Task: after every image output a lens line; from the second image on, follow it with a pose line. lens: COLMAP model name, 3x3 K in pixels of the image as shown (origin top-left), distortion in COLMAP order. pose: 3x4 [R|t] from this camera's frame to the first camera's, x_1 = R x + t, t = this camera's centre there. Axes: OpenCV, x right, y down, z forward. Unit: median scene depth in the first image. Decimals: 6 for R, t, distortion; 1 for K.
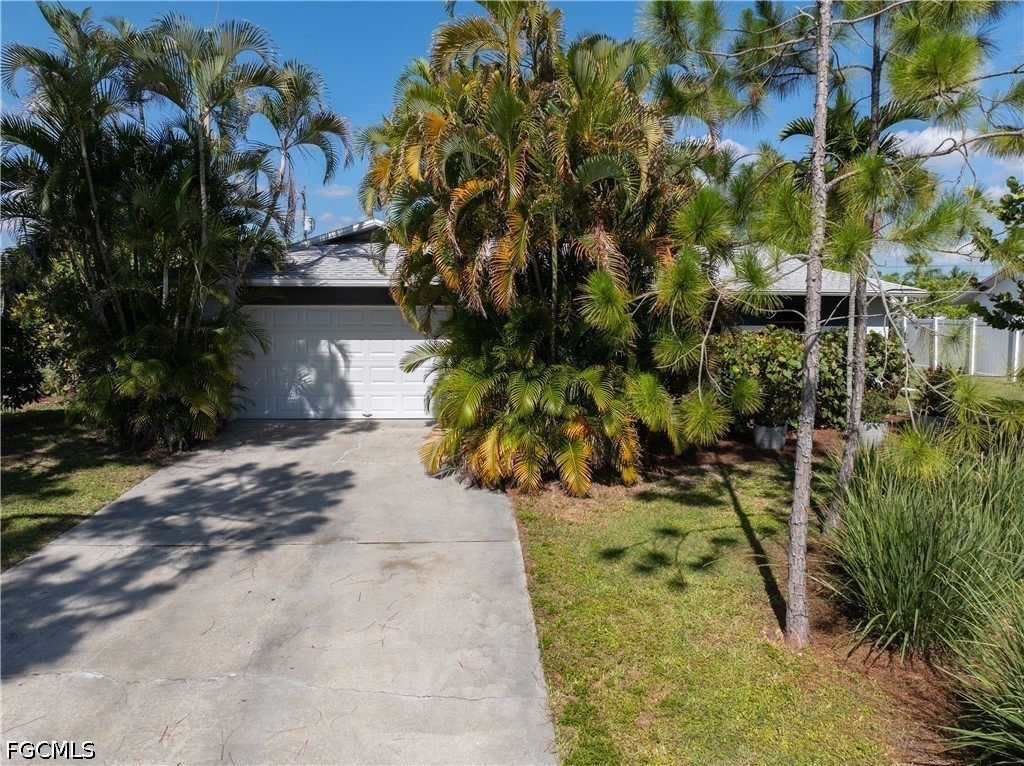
lens RADIAL K [[739.1, 0, 513.5], [0, 739.1, 378.5], [0, 0, 1]] dist [-0.040933, -0.002957]
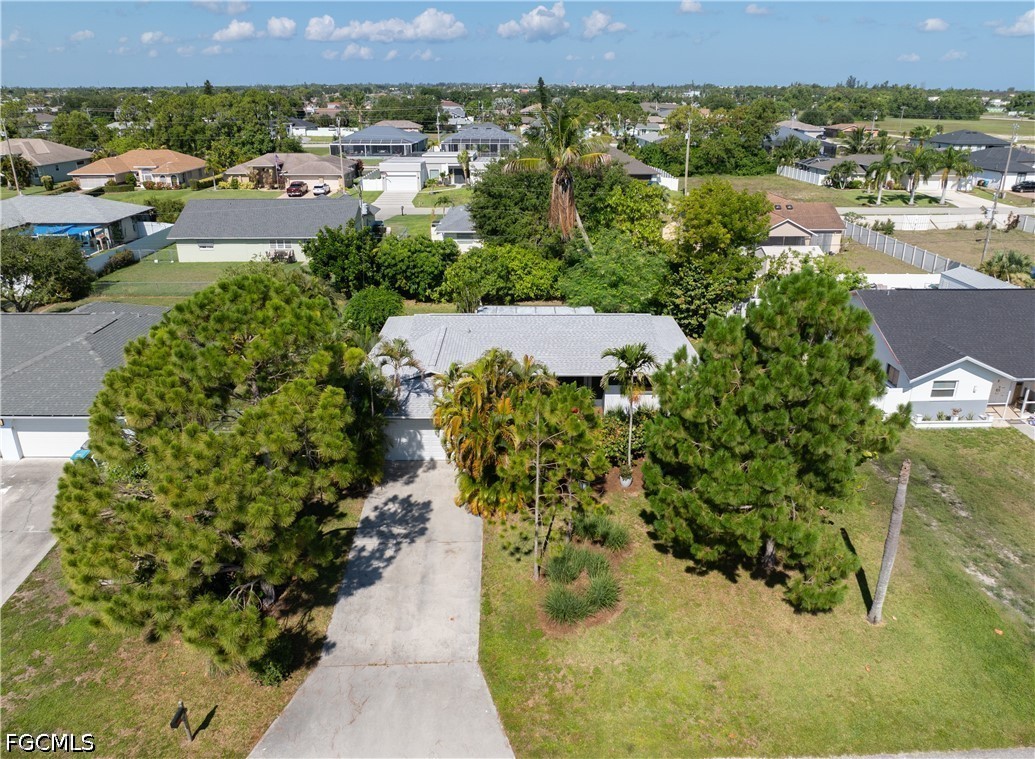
lens RADIAL K [[757.9, 0, 525.0], [0, 757.9, 389.9], [0, 0, 1]] dist [-0.063114, 0.028482]
pose [[0.999573, 0.021193, -0.020139, 0.240862], [-0.014704, 0.959816, 0.280244, -1.343708], [0.025269, -0.279828, 0.959718, -2.059666]]
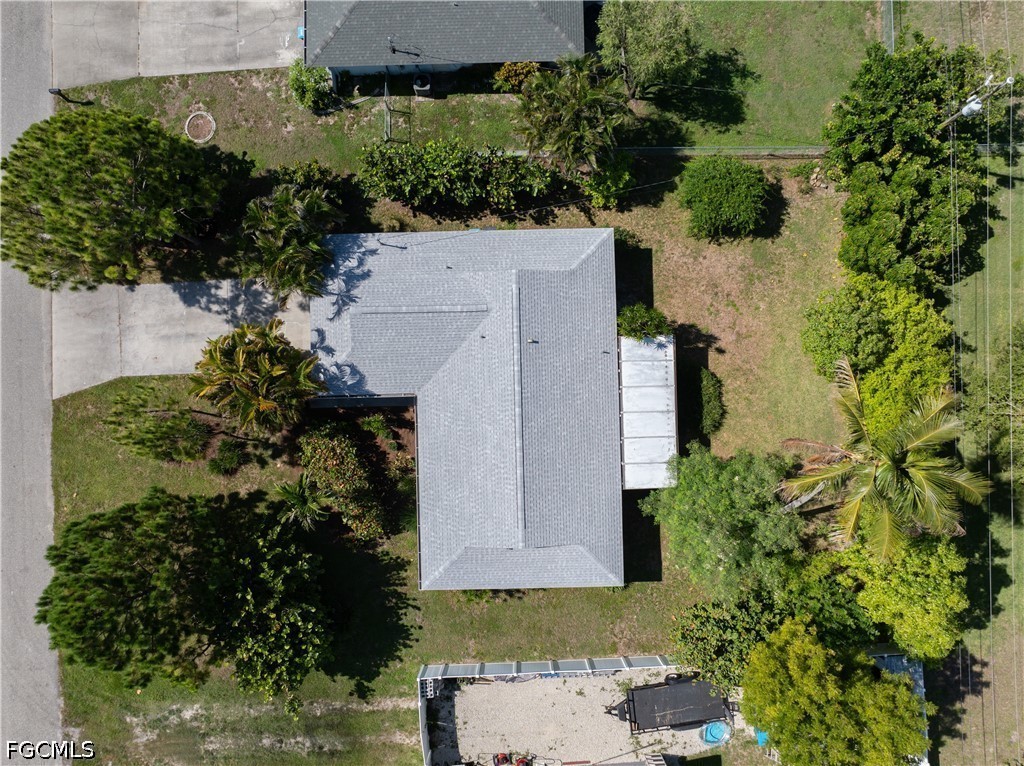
lens RADIAL K [[718.9, 0, 512.5], [0, 718.9, 380.7], [0, 0, 1]] dist [-0.060245, 0.025349]
pose [[-0.017224, 0.999726, -0.015827, 0.099438], [-0.099341, 0.014040, 0.994954, -4.207853], [0.994904, 0.018709, 0.099073, 2.132839]]
